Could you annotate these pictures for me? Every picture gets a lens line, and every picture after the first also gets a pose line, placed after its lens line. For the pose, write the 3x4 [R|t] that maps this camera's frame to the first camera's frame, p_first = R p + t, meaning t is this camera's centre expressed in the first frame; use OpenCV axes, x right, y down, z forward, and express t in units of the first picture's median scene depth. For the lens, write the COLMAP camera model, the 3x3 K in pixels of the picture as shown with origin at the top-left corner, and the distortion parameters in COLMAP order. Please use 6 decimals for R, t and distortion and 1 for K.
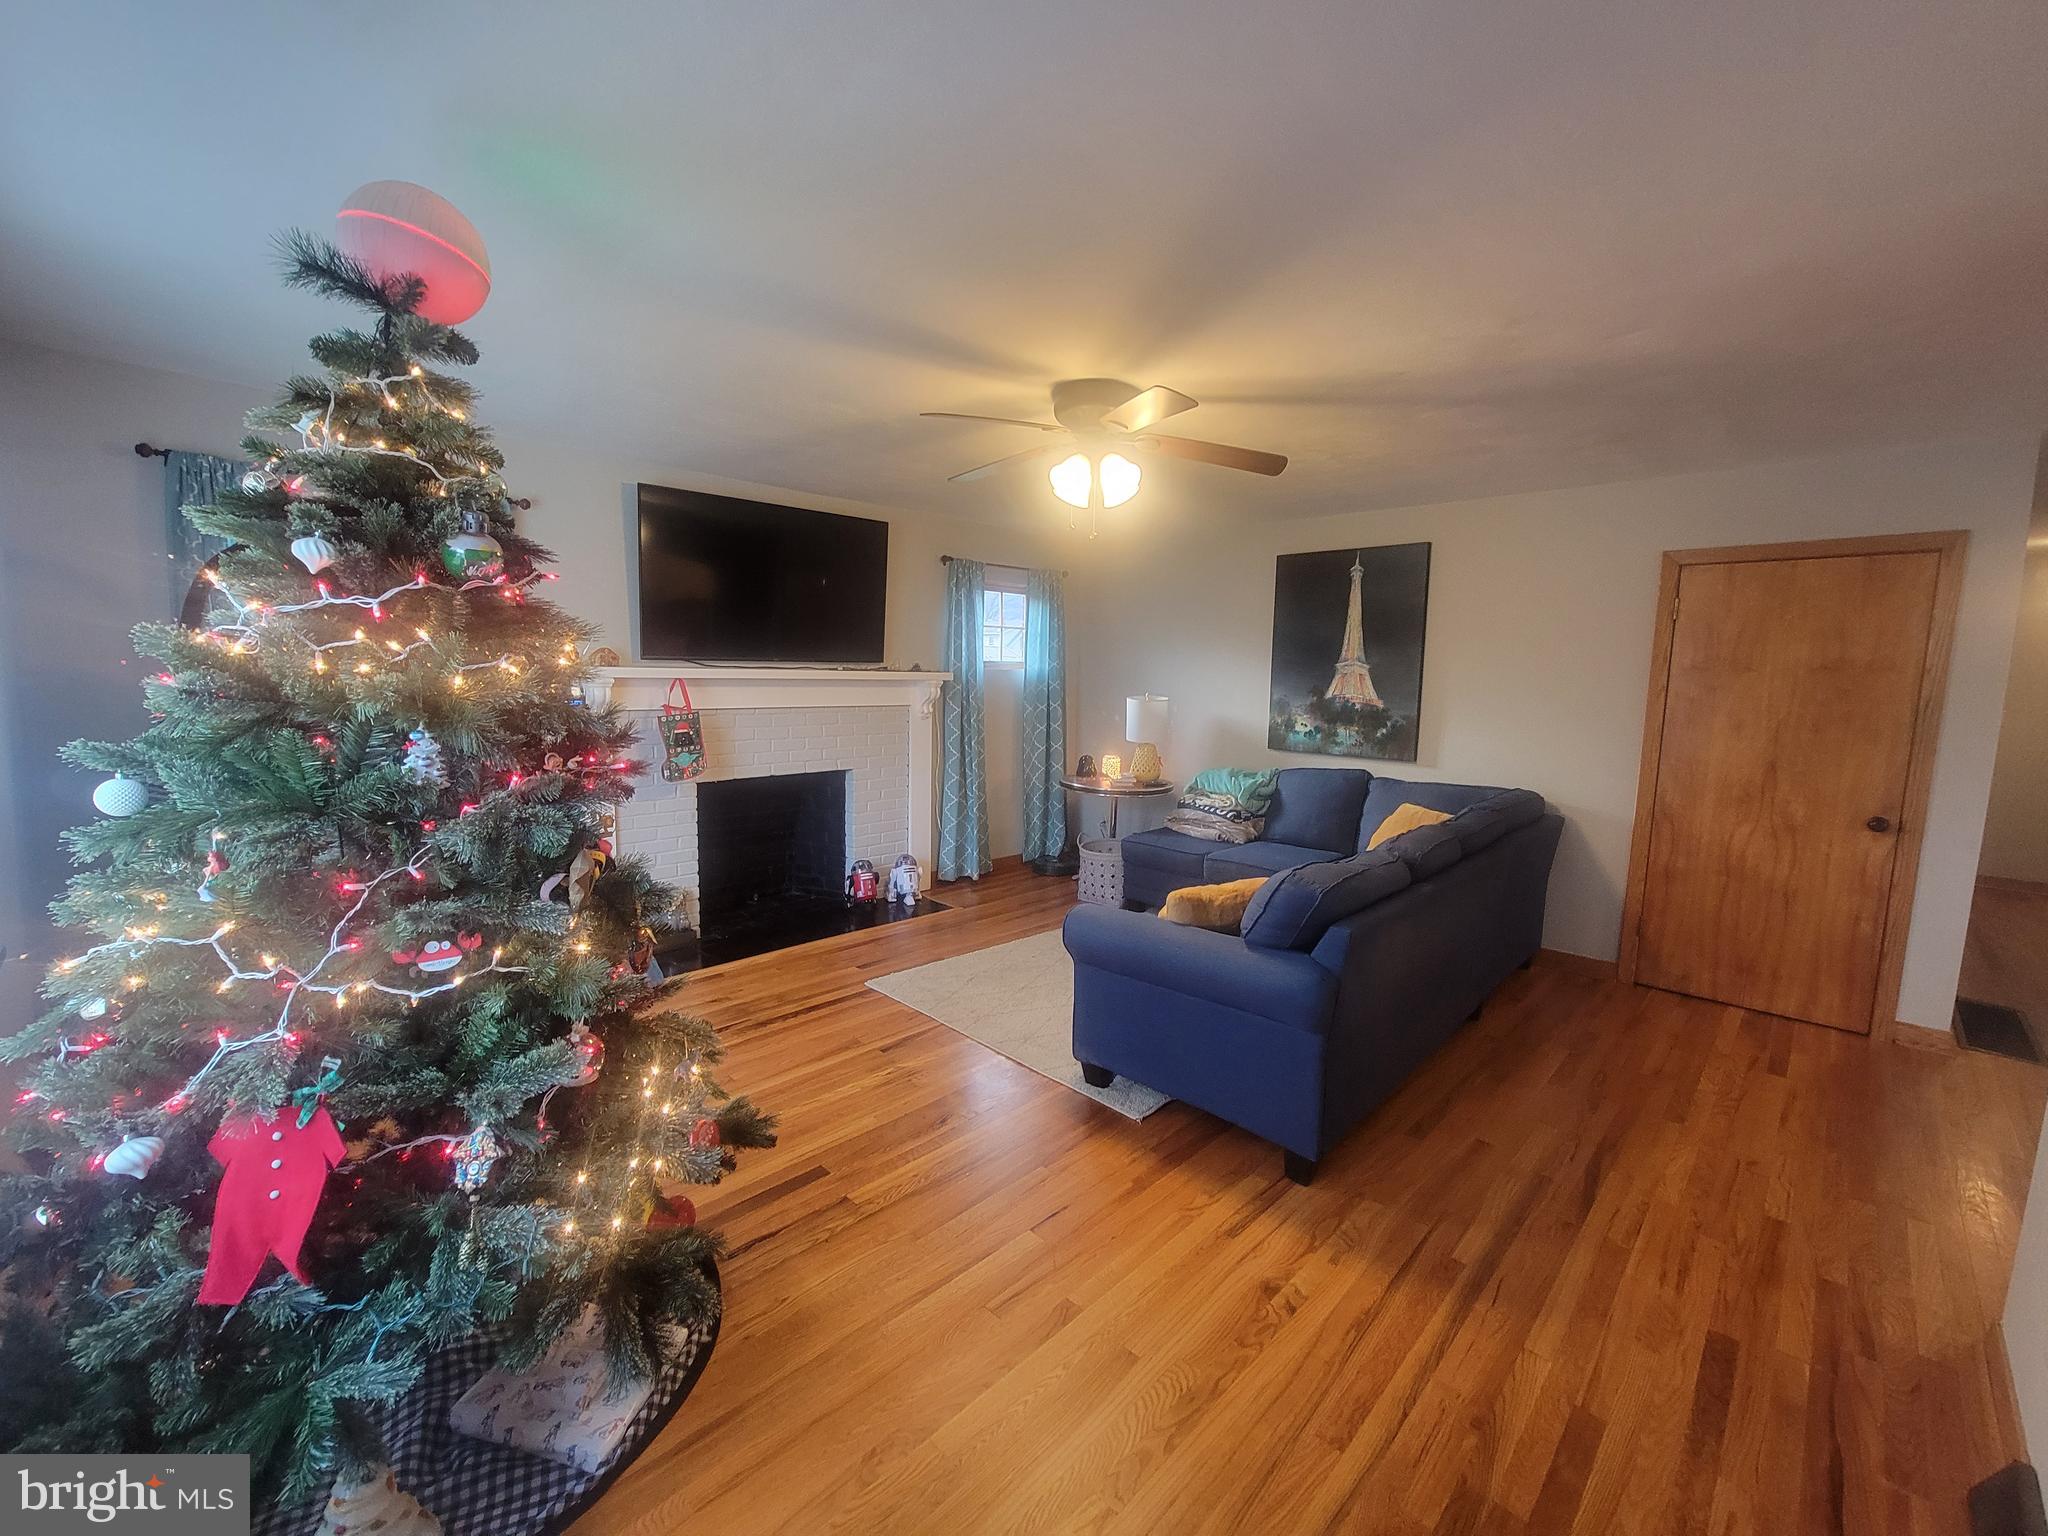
lens RADIAL K [[843.2, 0, 1028.6], [0, 843.2, 766.0], [0, 0, 1]] dist [-0.001258, 0.000205]
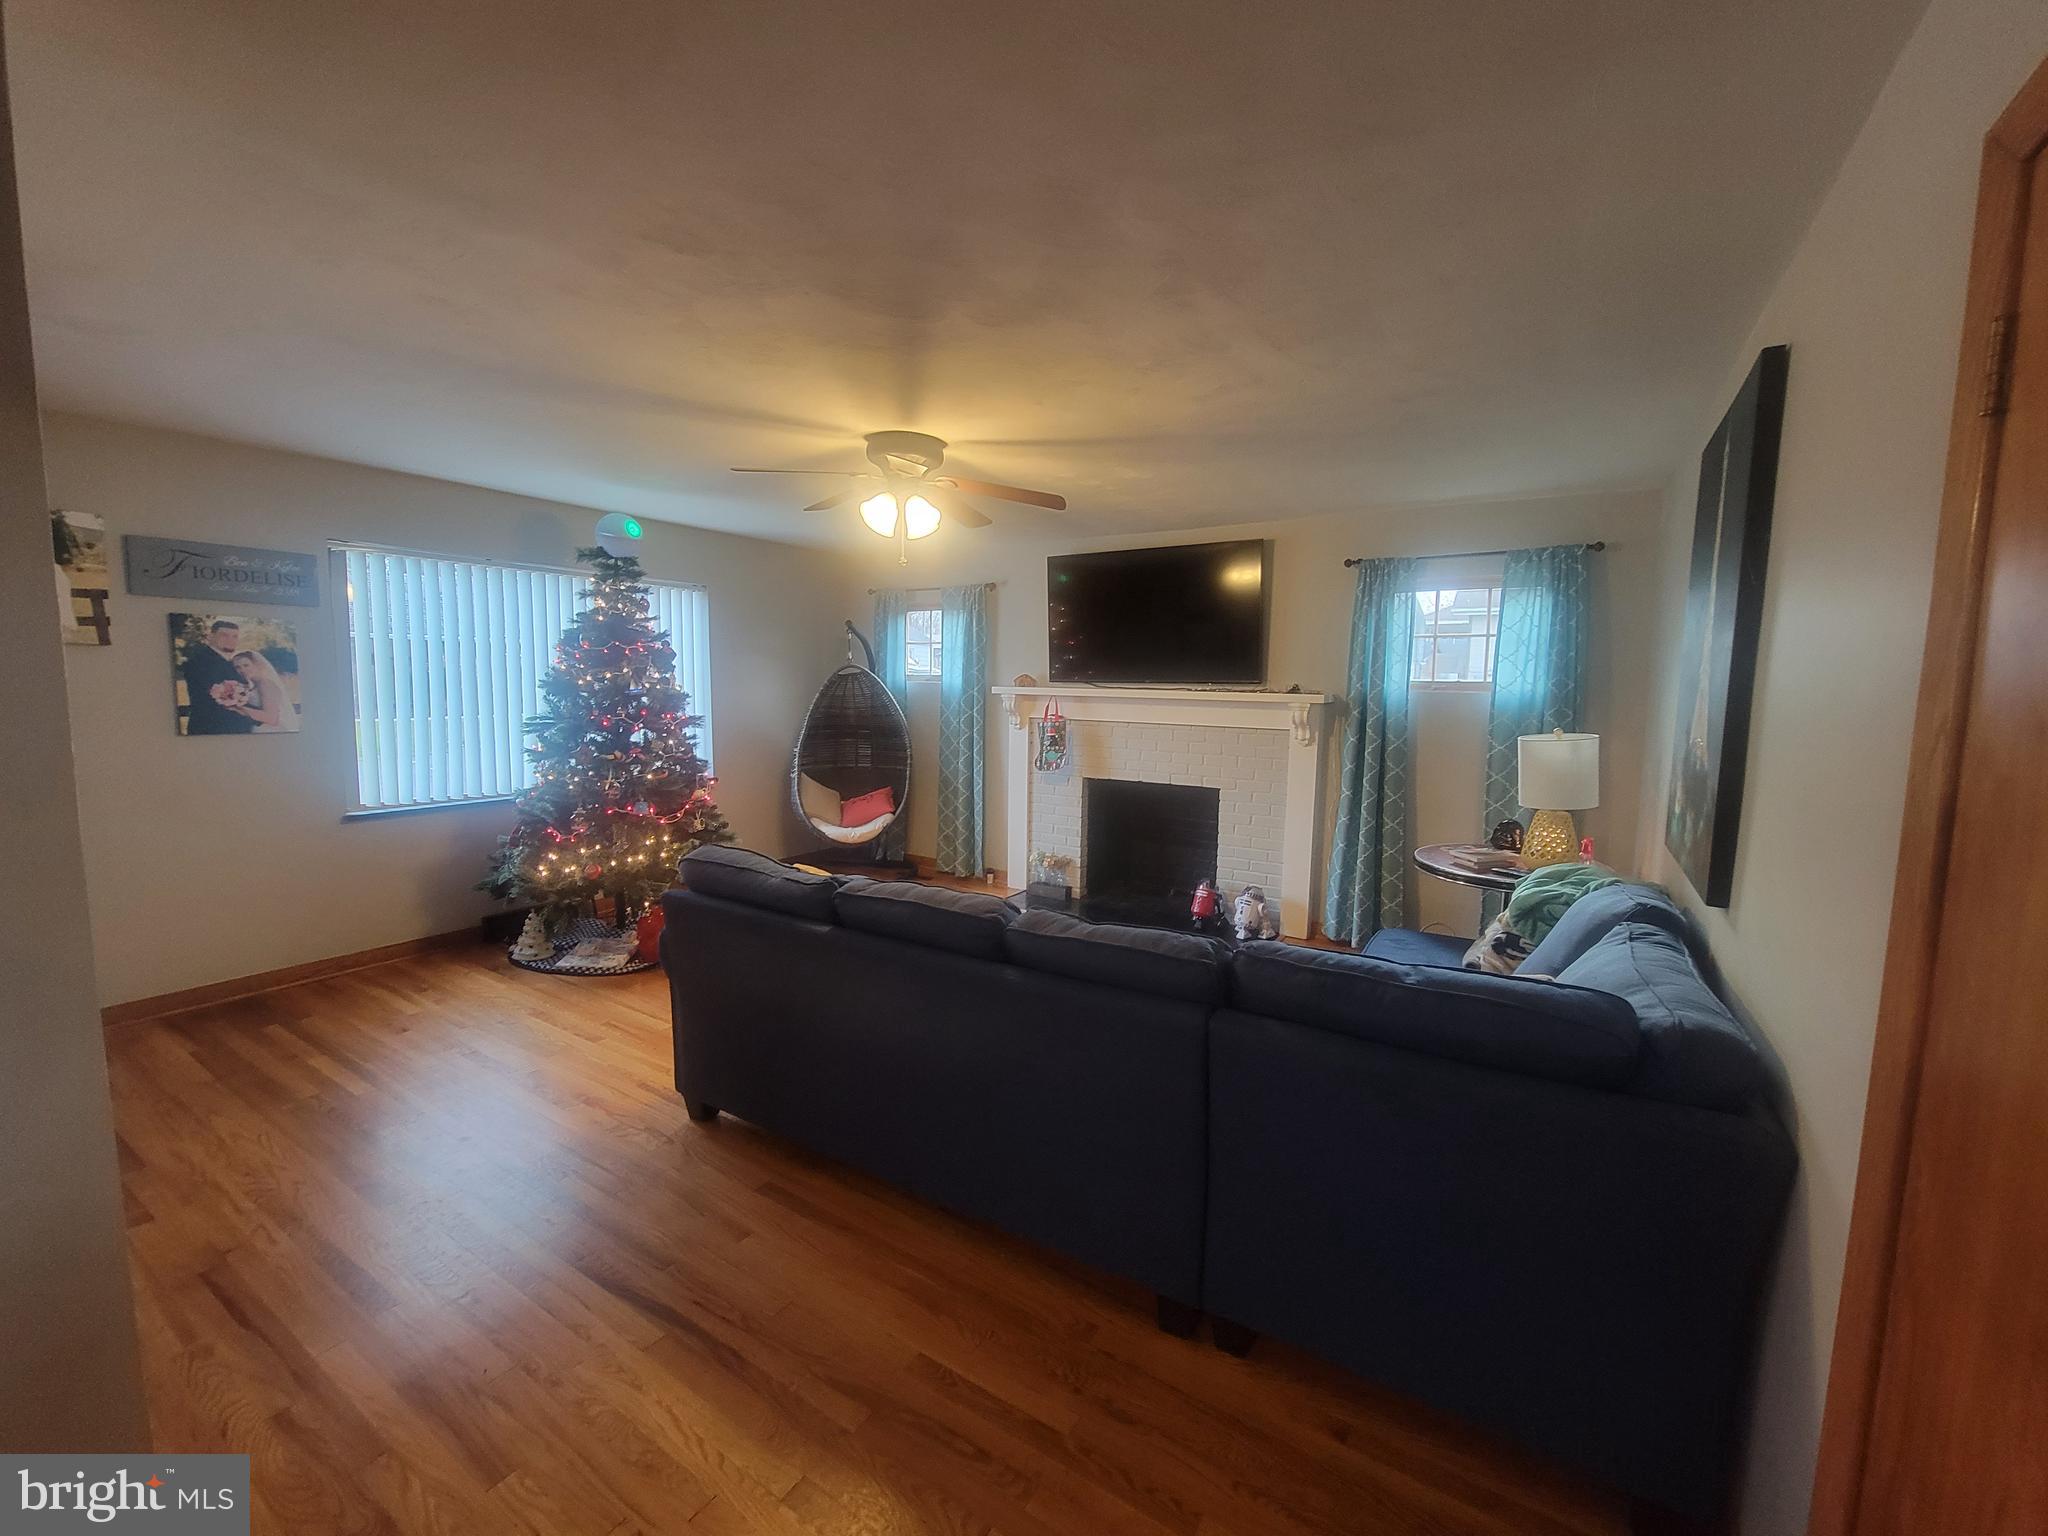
lens RADIAL K [[843.2, 0, 1028.6], [0, 843.2, 766.0], [0, 0, 1]] dist [-0.001258, 0.000205]
pose [[0.199341, 0.081199, -0.976560, 0.832873], [-0.128576, 0.990113, 0.056080, -0.057270], [0.971458, 0.114383, 0.207810, 0.636631]]
